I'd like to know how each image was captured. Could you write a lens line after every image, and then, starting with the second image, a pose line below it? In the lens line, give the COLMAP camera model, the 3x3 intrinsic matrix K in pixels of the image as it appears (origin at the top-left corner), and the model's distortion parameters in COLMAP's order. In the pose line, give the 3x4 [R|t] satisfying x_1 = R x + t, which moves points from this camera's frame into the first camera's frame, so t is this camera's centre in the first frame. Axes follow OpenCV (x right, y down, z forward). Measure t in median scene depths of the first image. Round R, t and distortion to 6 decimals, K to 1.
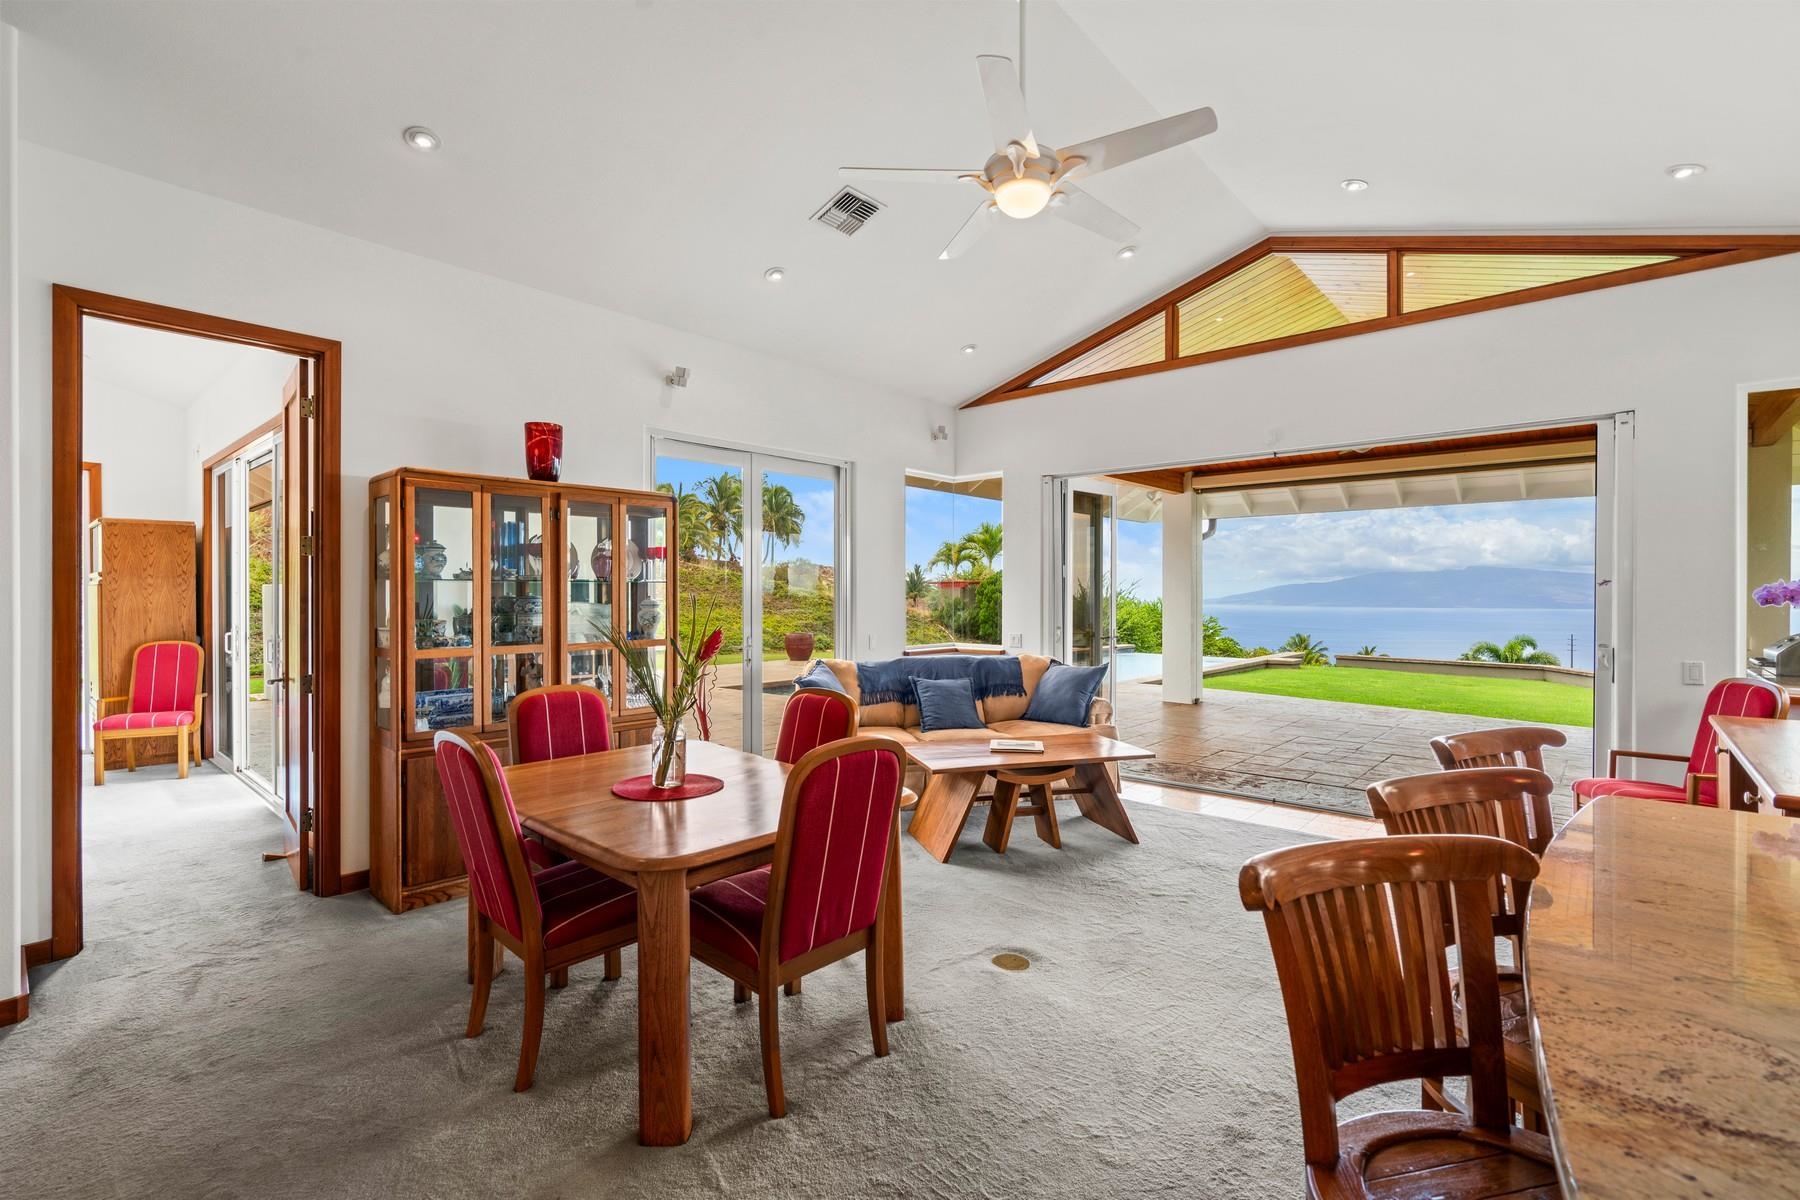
lens RADIAL K [[804.6, 0, 884.3], [0, 804.6, 595.5], [0, 0, 1]] dist [-0.004063, 0.000861]
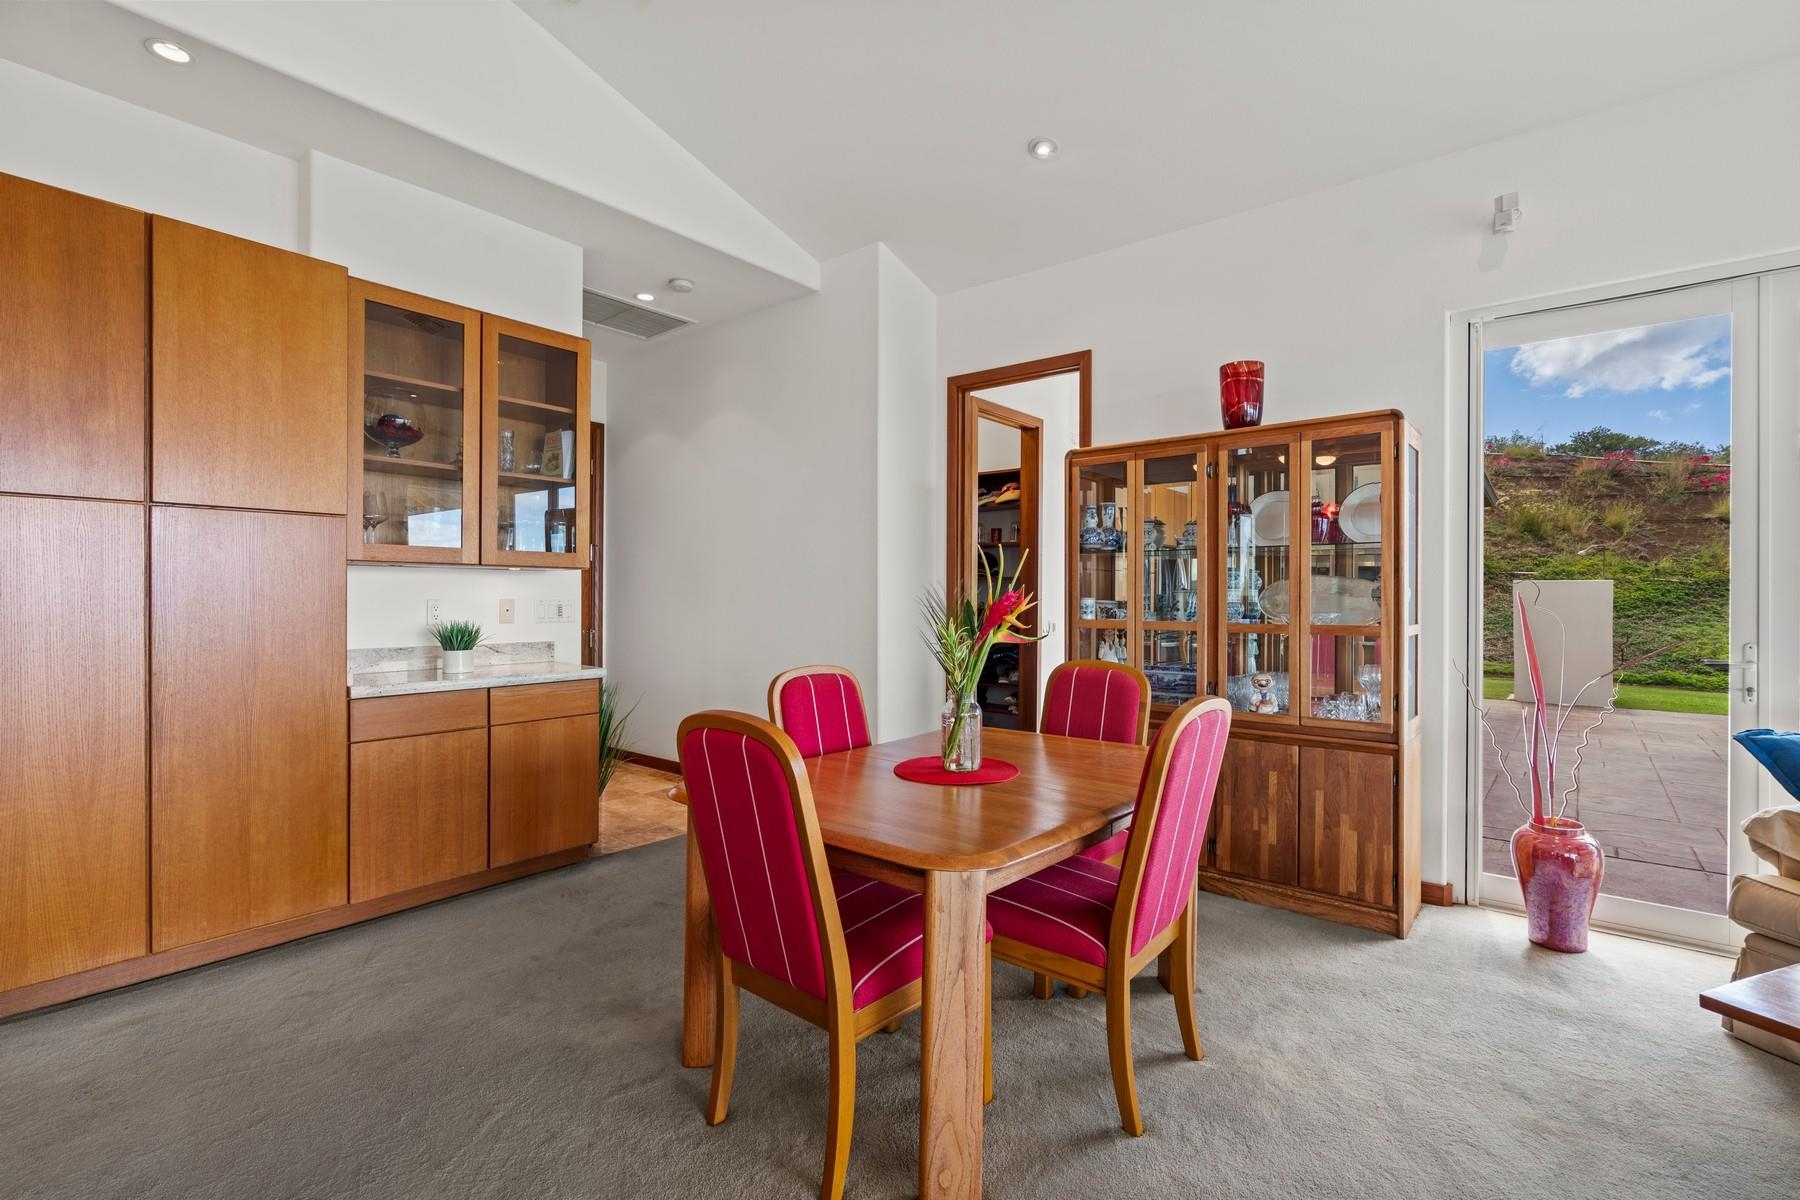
lens RADIAL K [[804.6, 0, 898.5], [0, 804.6, 597.0], [0, 0, 1]] dist [-0.004063, 0.000861]
pose [[0.043899, -0.002896, -0.999032, 0.252714], [-0.004904, 0.999983, -0.003115, 0.022119], [0.999024, 0.005036, 0.043884, 0.370093]]
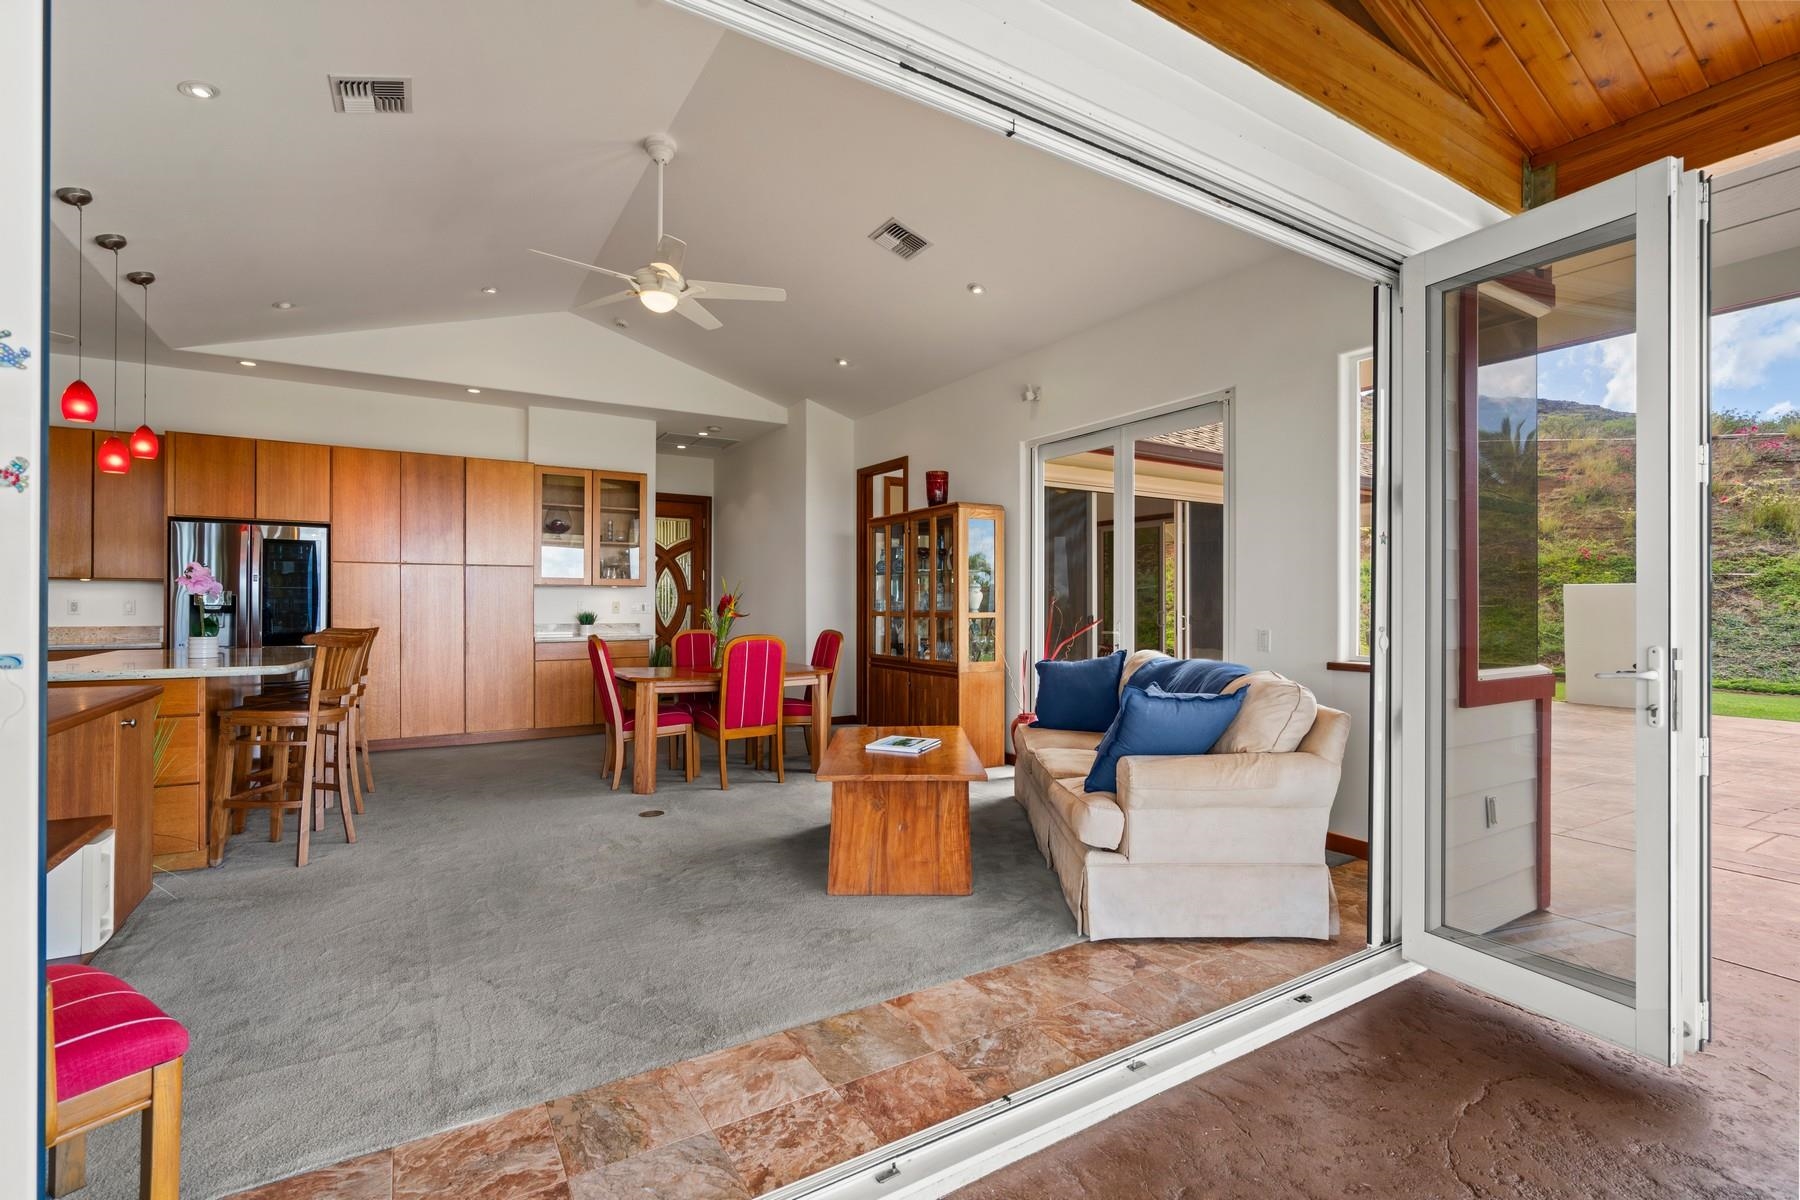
lens RADIAL K [[804.6, 0, 895.0], [0, 804.6, 599.9], [0, 0, 1]] dist [-0.004063, 0.000861]
pose [[-0.268701, -0.008596, -0.963185, 0.681611], [-0.003392, 0.999962, -0.007978, 0.028928], [0.963218, 0.001123, -0.268720, 0.819314]]
